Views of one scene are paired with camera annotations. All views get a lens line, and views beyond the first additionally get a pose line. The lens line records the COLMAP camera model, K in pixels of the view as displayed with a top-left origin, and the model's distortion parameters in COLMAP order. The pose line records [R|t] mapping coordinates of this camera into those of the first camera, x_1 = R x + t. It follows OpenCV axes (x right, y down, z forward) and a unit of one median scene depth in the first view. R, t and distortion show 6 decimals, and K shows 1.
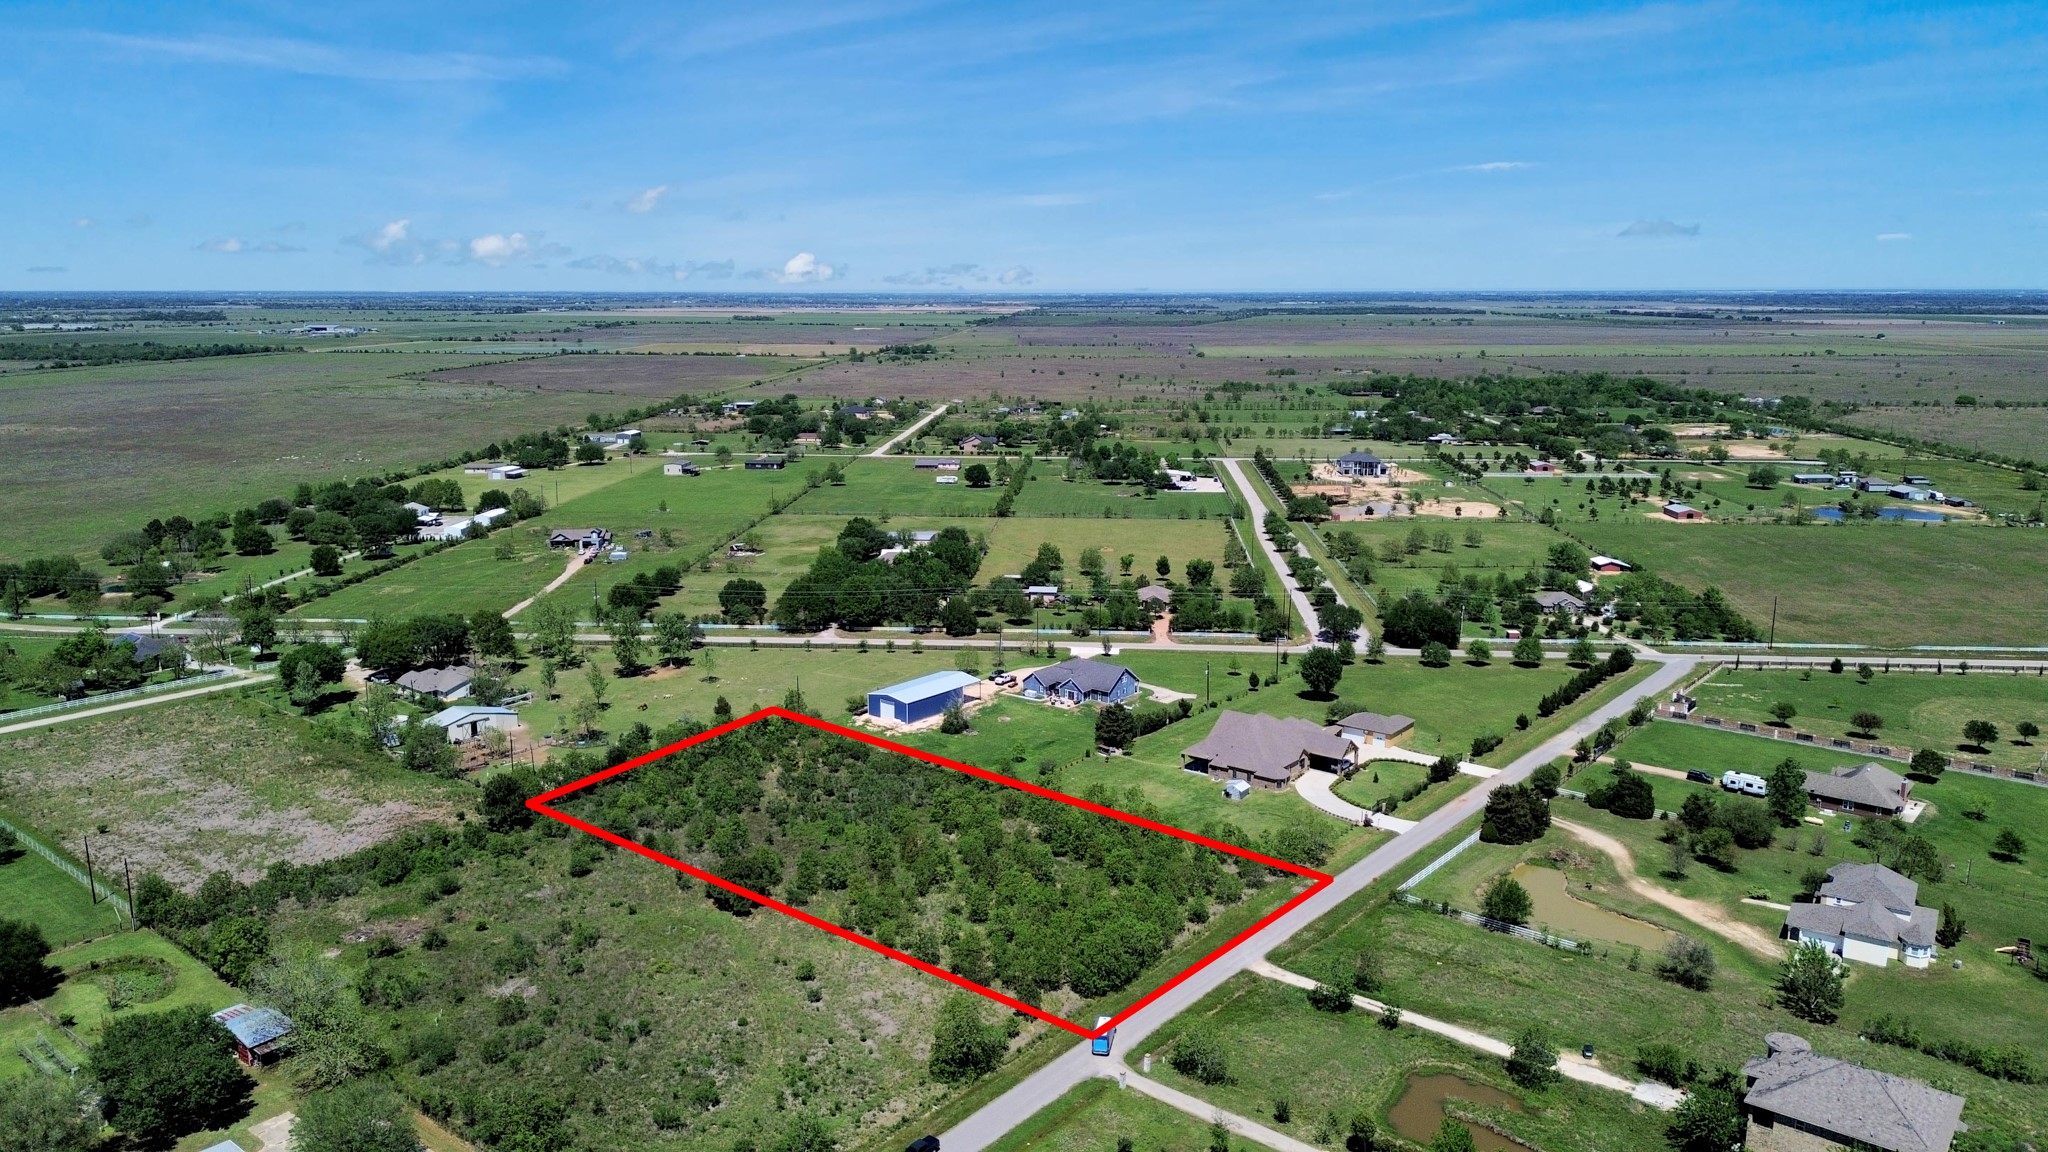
lens RADIAL K [[1437.4, 0, 1026.4], [0, 1437.4, 590.6], [0, 0, 1]] dist [0.084114, -0.085112]
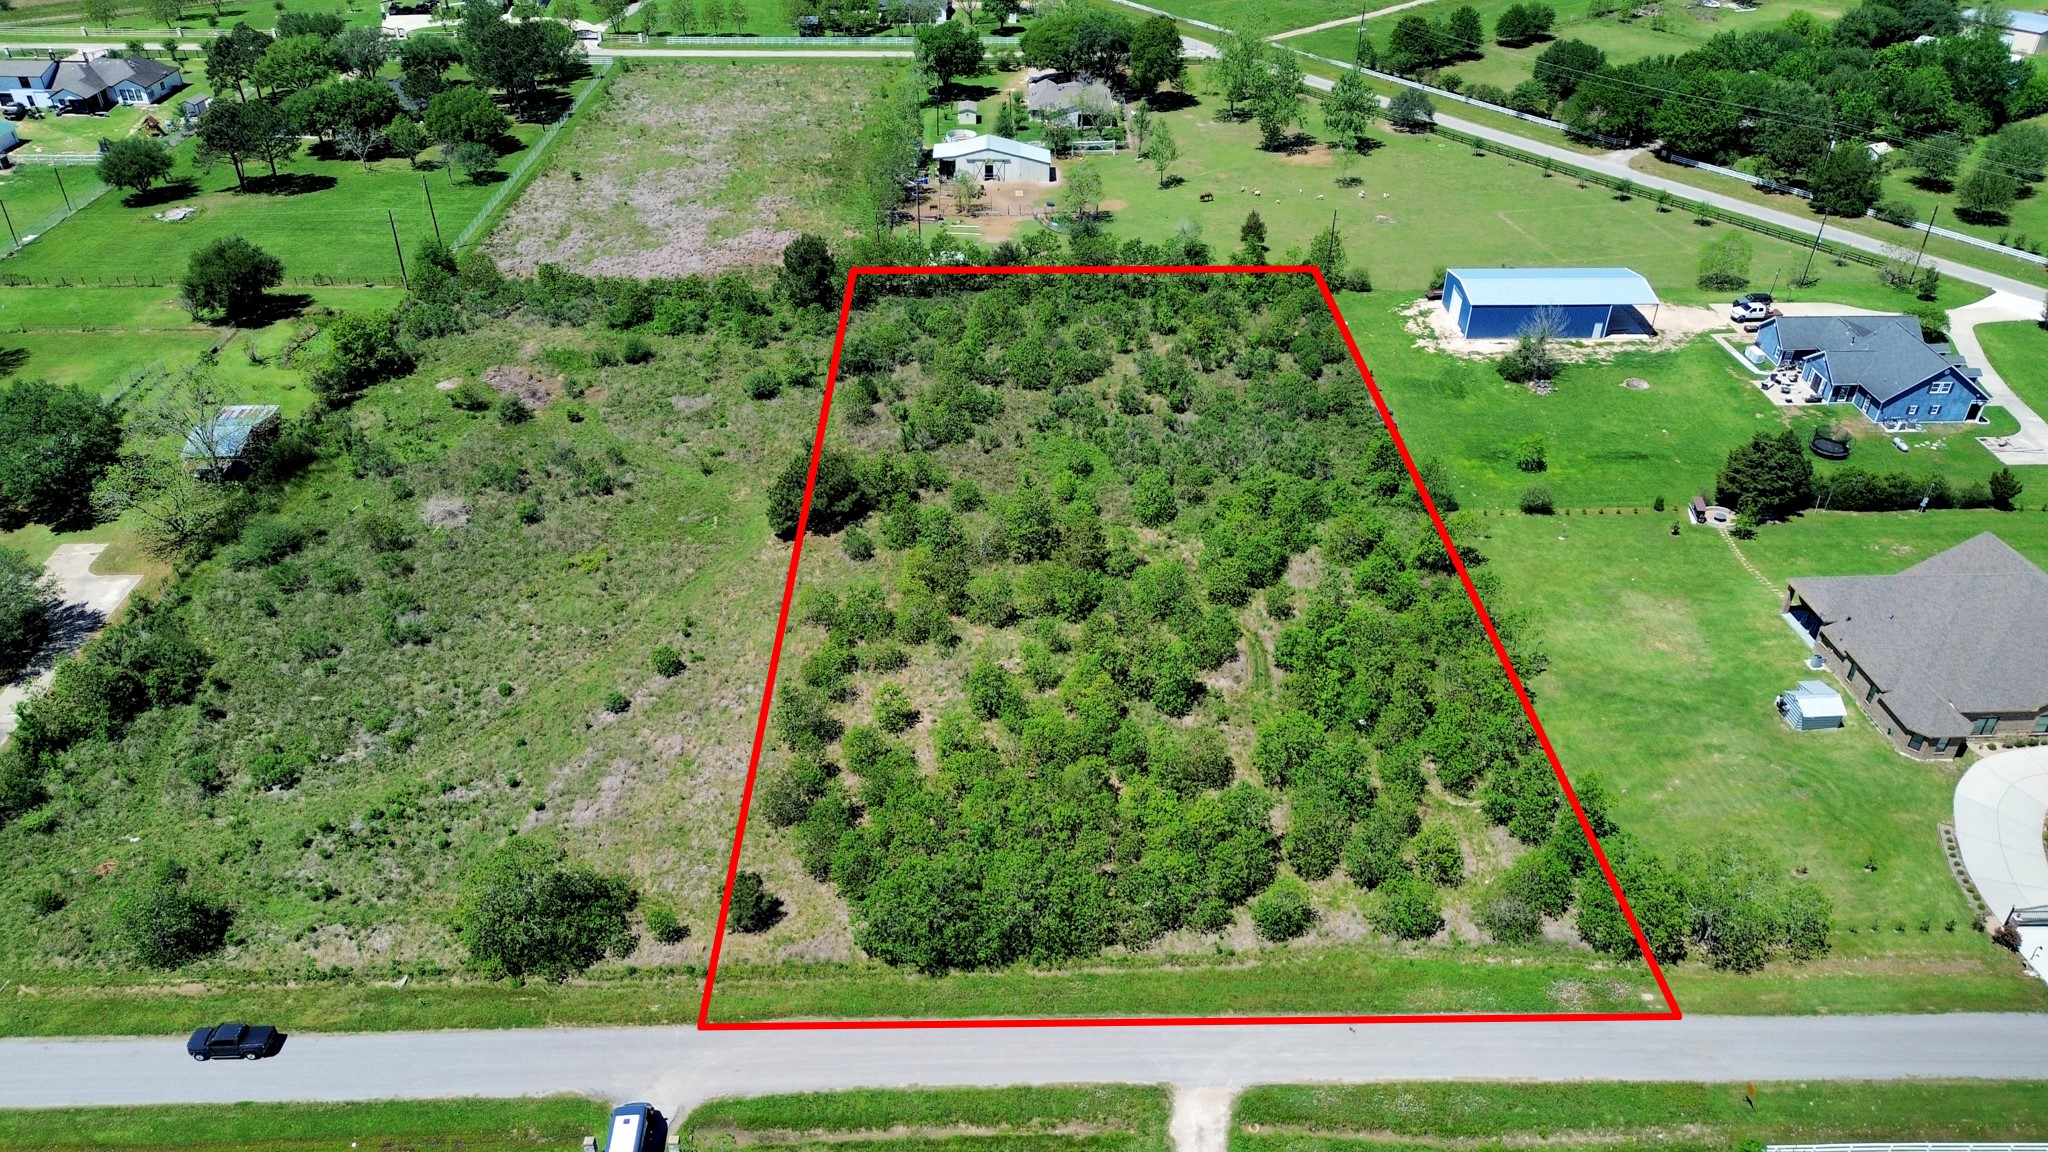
lens RADIAL K [[1437.4, 0, 1026.4], [0, 1437.4, 590.6], [0, 0, 1]] dist [0.084114, -0.085112]
pose [[0.650996, 0.428229, -0.626757, 0.233014], [-0.161749, 0.884972, 0.436648, -0.051497], [0.741647, -0.182879, 0.645379, 0.469319]]
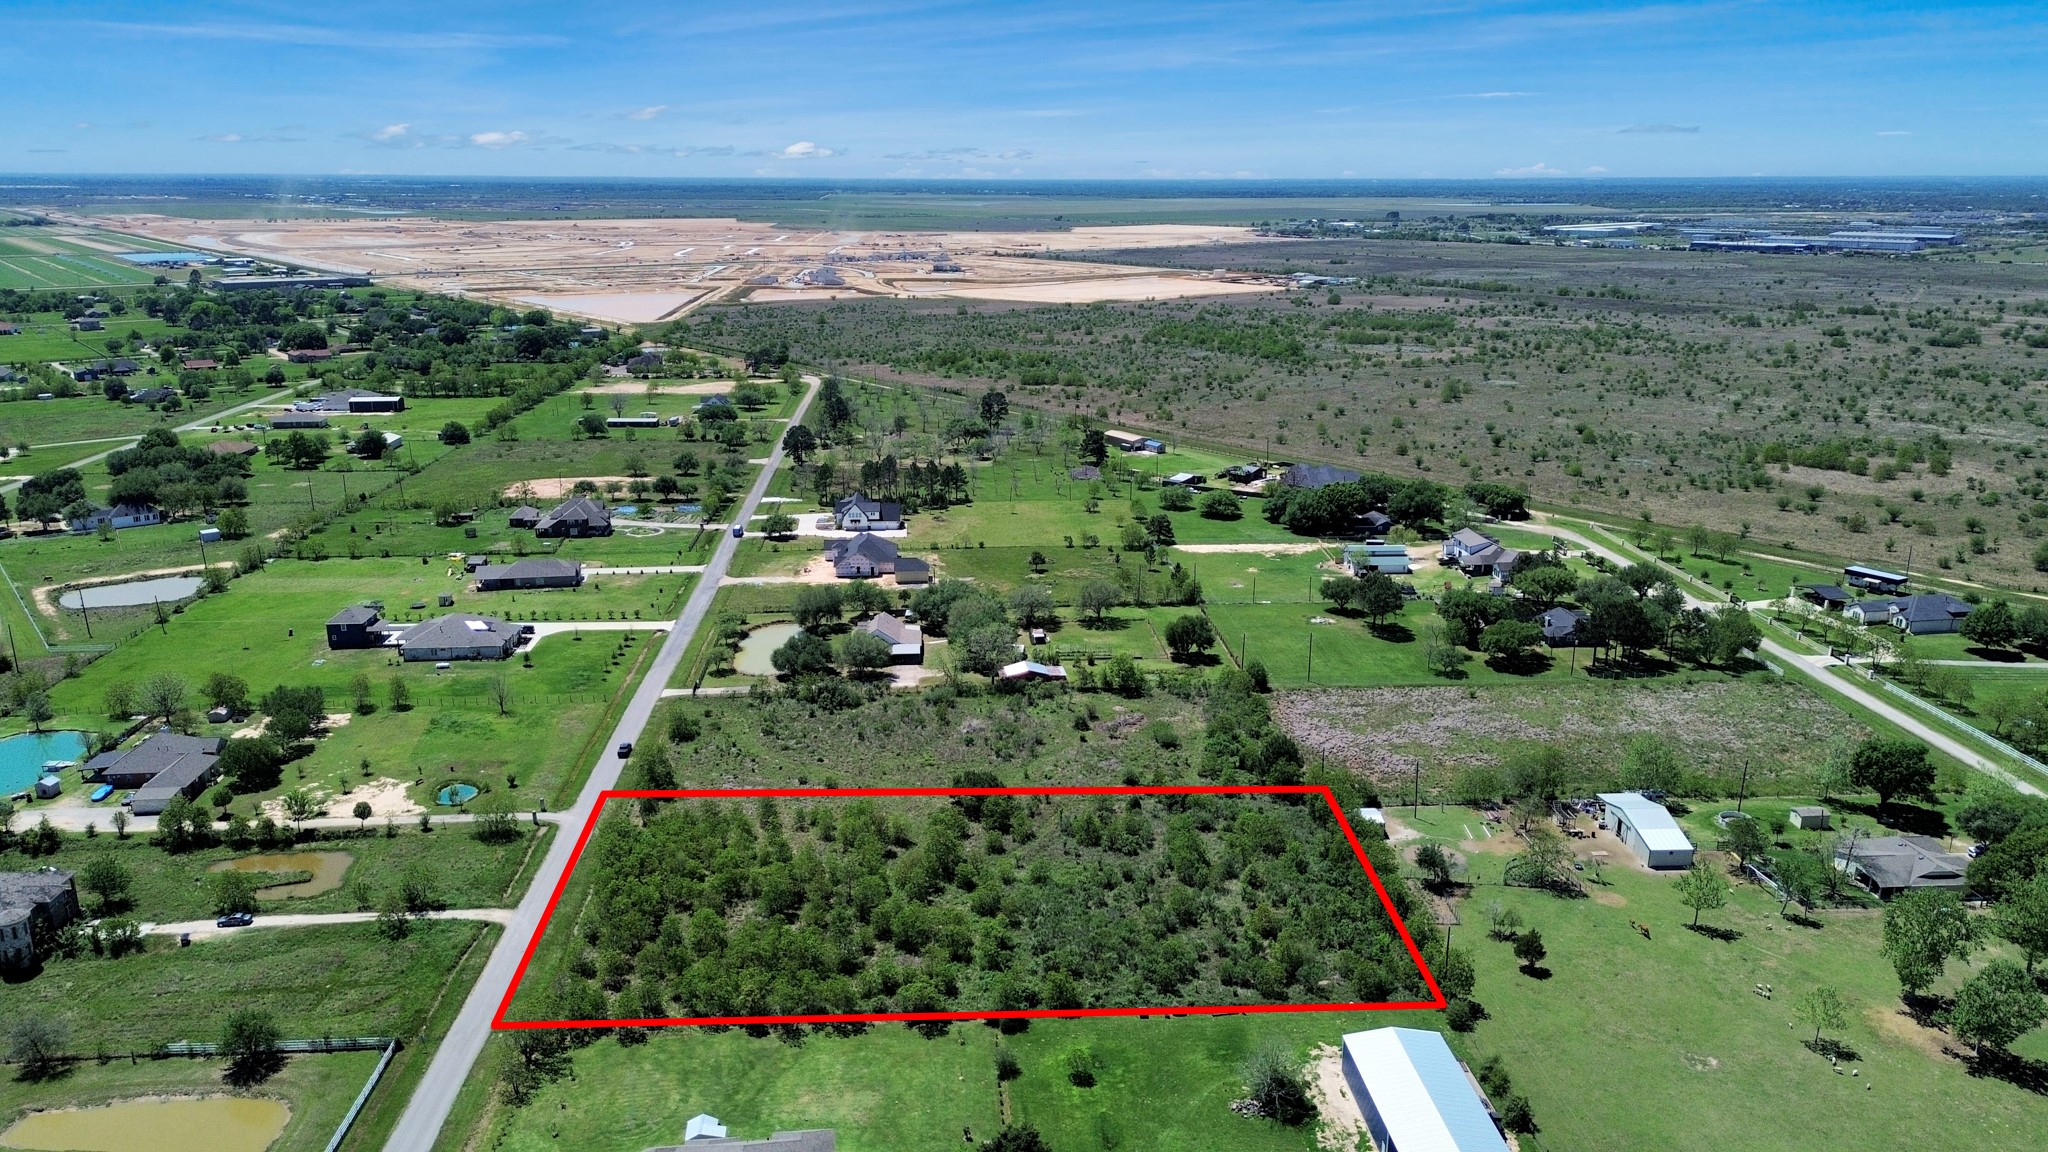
lens RADIAL K [[1441.2, 0, 1026.7], [0, 1441.2, 585.4], [0, 0, 1]] dist [0.073695, -0.067530]
pose [[-0.726124, 0.187775, -0.661426, 0.373051], [-0.143819, 0.899225, 0.413172, -0.316872], [0.672354, 0.395139, -0.625943, 1.251502]]
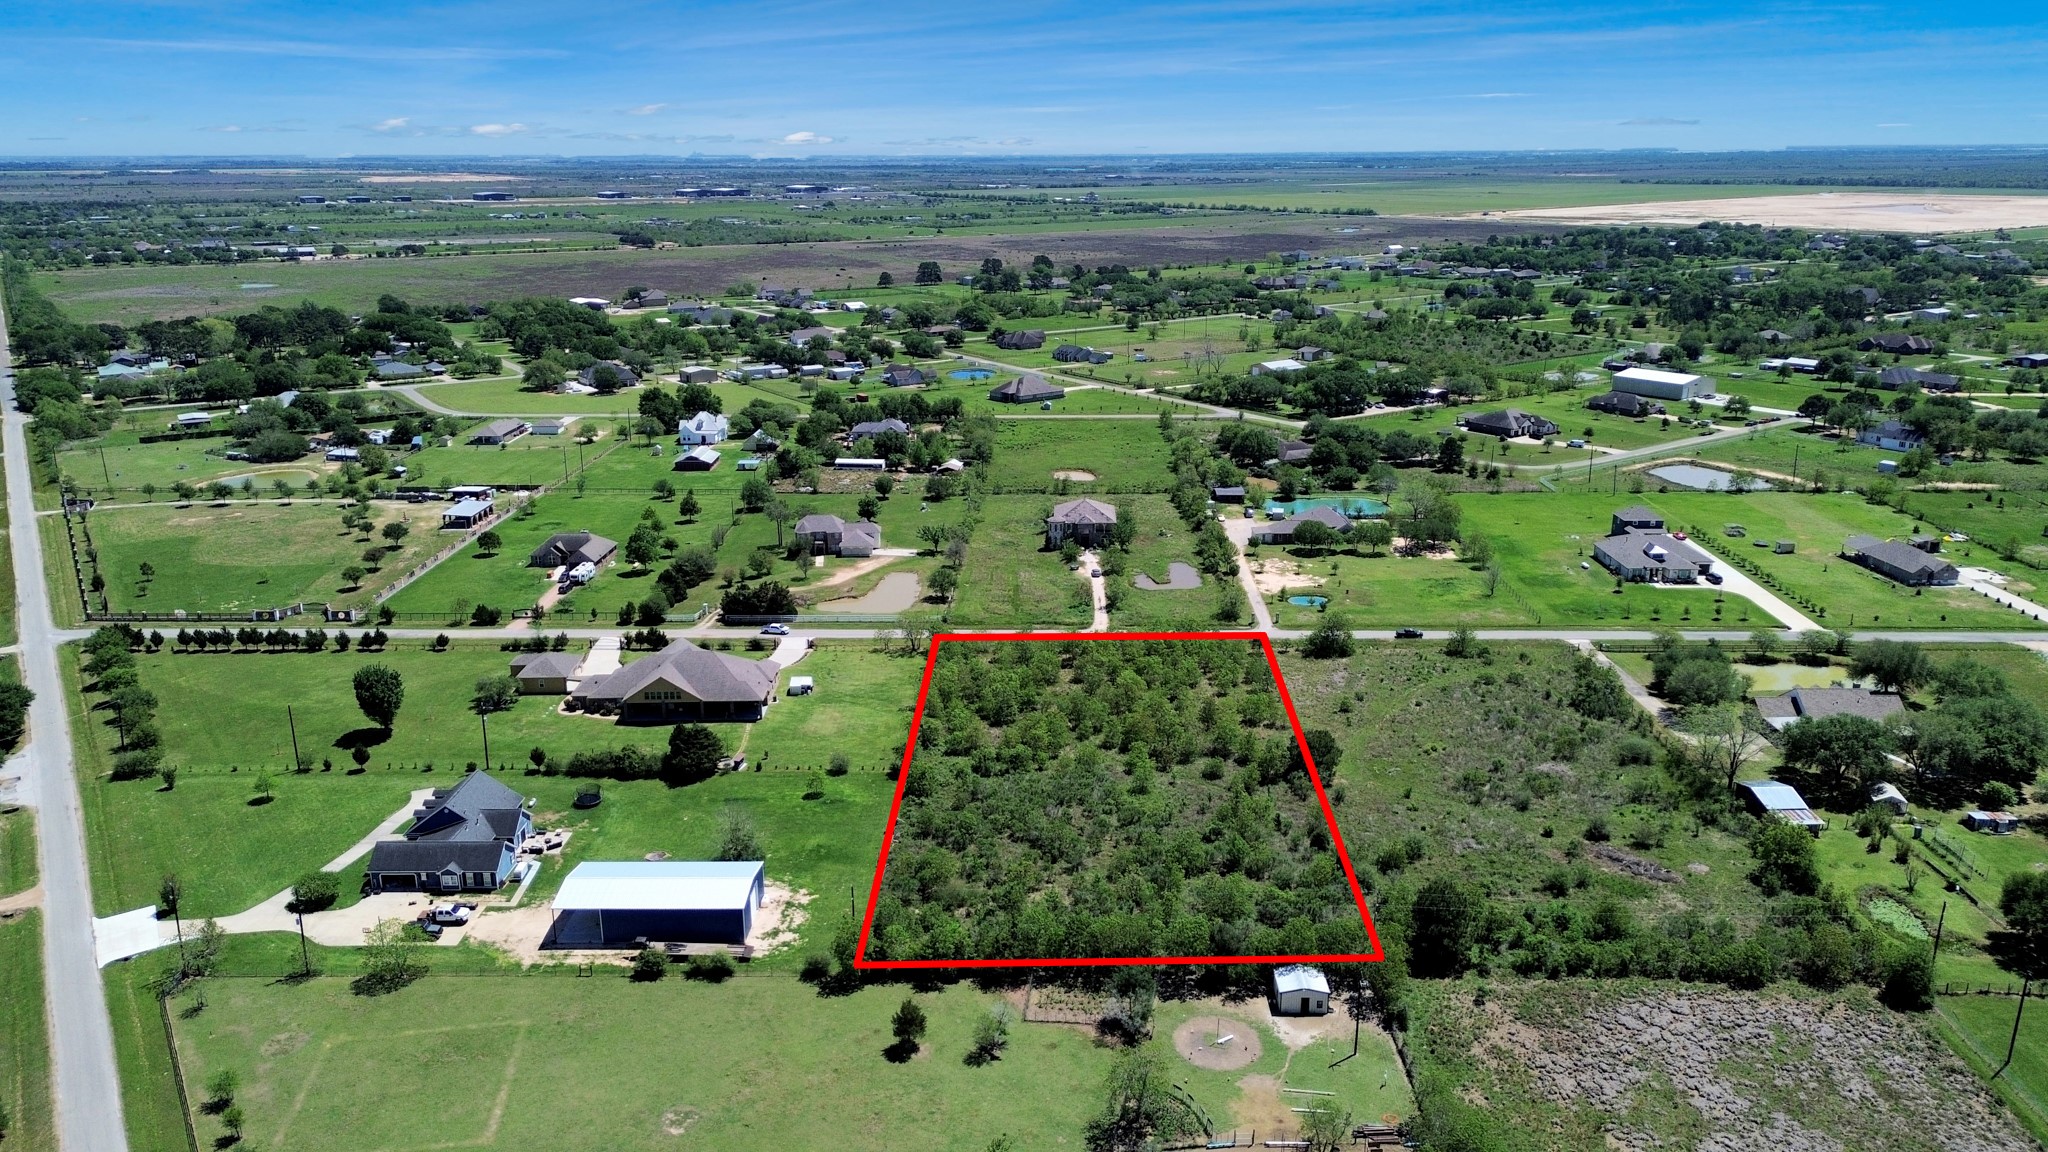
lens RADIAL K [[1441.2, 0, 1026.7], [0, 1441.2, 585.4], [0, 0, 1]] dist [0.073695, -0.067530]
pose [[-0.619007, -0.224258, 0.752687, -0.618305], [0.167407, 0.898668, 0.405427, -0.272399], [-0.767336, 0.376968, -0.518739, 1.234708]]
